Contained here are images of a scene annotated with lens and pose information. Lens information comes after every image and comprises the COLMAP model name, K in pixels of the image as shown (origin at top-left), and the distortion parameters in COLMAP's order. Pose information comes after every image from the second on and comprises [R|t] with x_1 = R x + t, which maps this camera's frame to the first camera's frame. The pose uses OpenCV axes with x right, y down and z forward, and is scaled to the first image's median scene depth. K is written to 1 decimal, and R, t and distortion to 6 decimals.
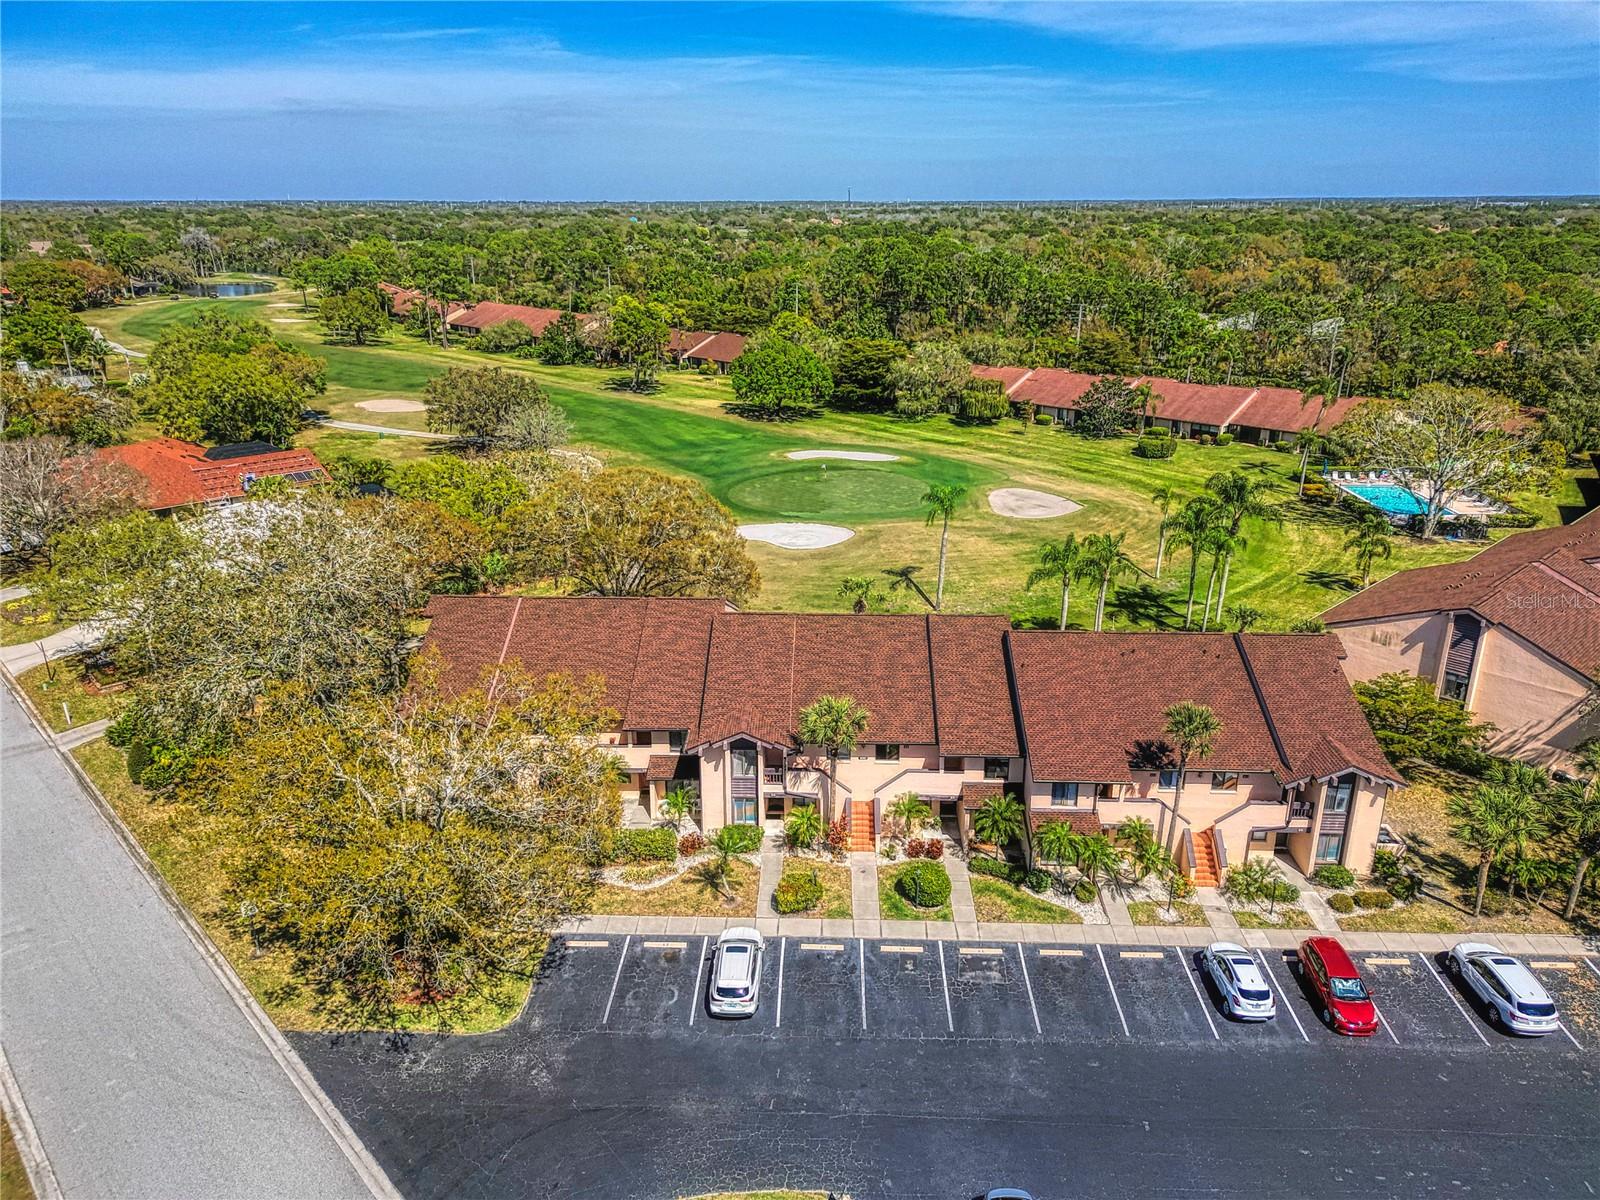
lens RADIAL K [[1123.0, 0, 800.0], [0, 1123.0, 600.0], [0, 0, 1]] dist [0.087659, -0.116451]
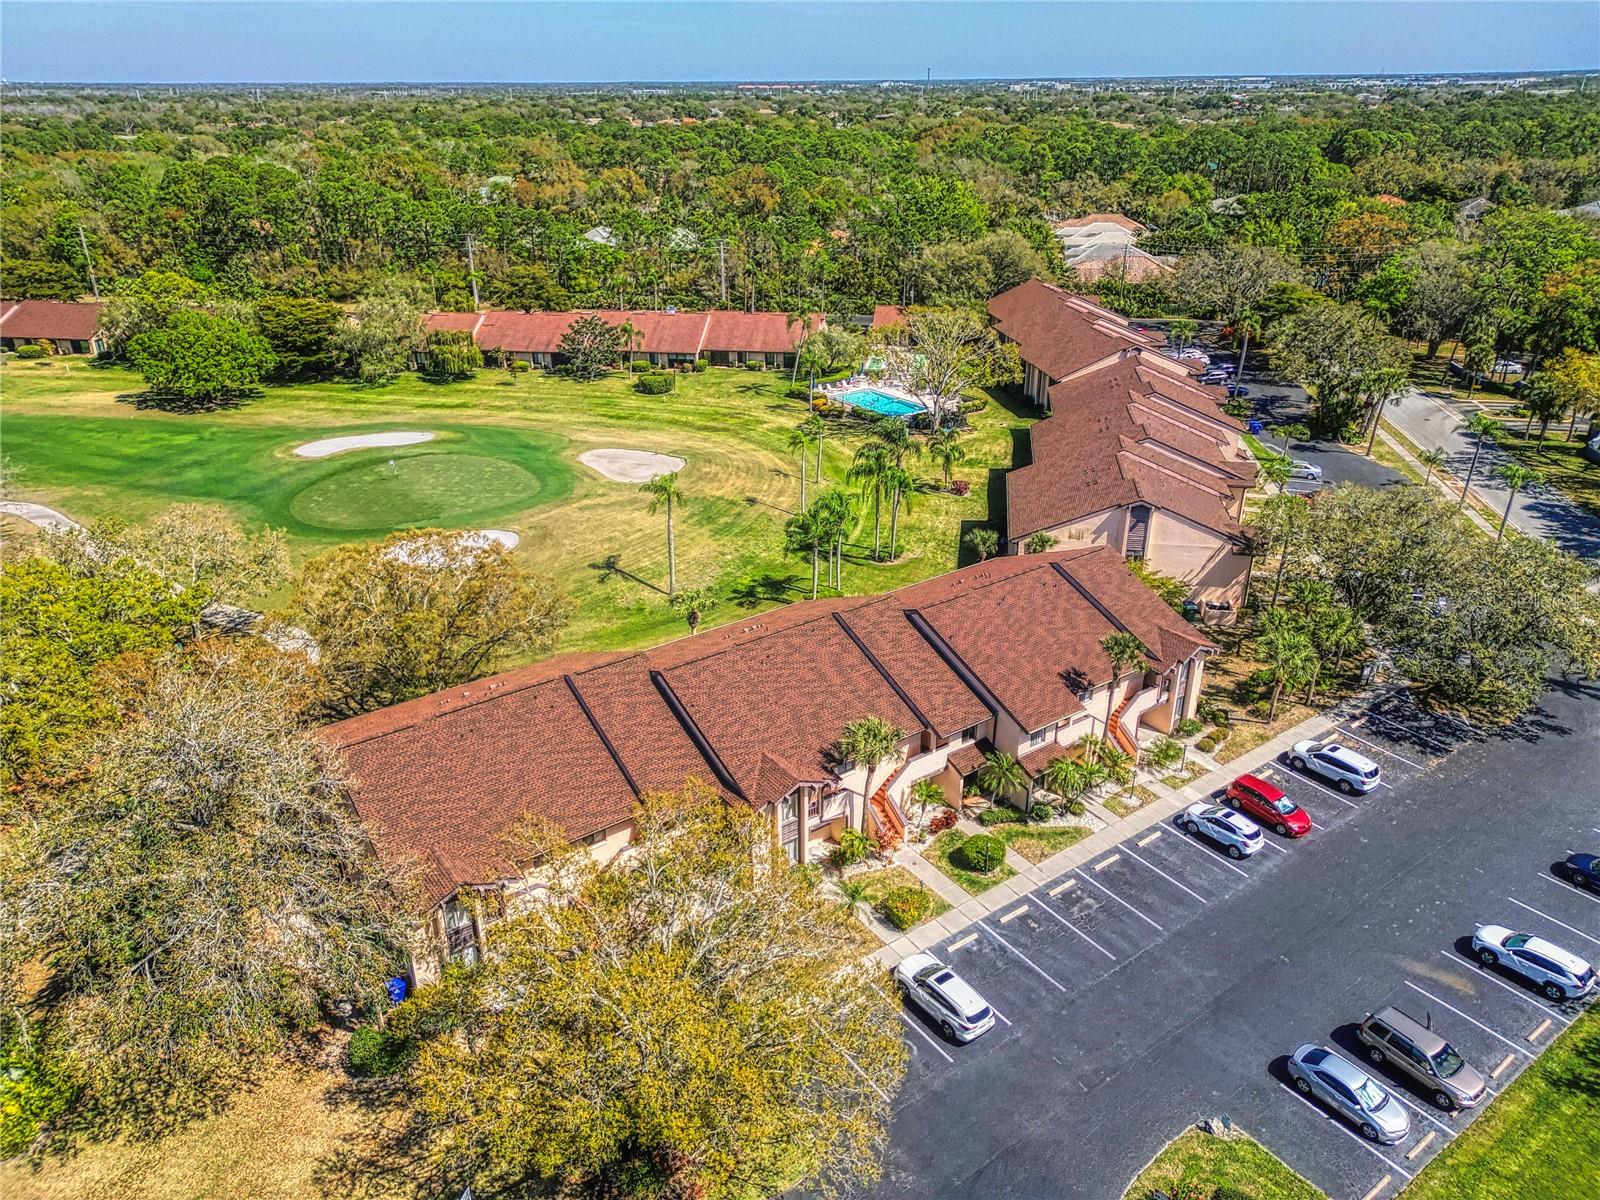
lens RADIAL K [[1123.0, 0, 800.0], [0, 1123.0, 600.0], [0, 0, 1]] dist [0.087659, -0.116451]
pose [[0.788021, -0.256877, 0.559497, -0.488662], [0.206581, 0.966432, 0.152751, -0.162863], [-0.579954, -0.004790, 0.814635, 0.162524]]
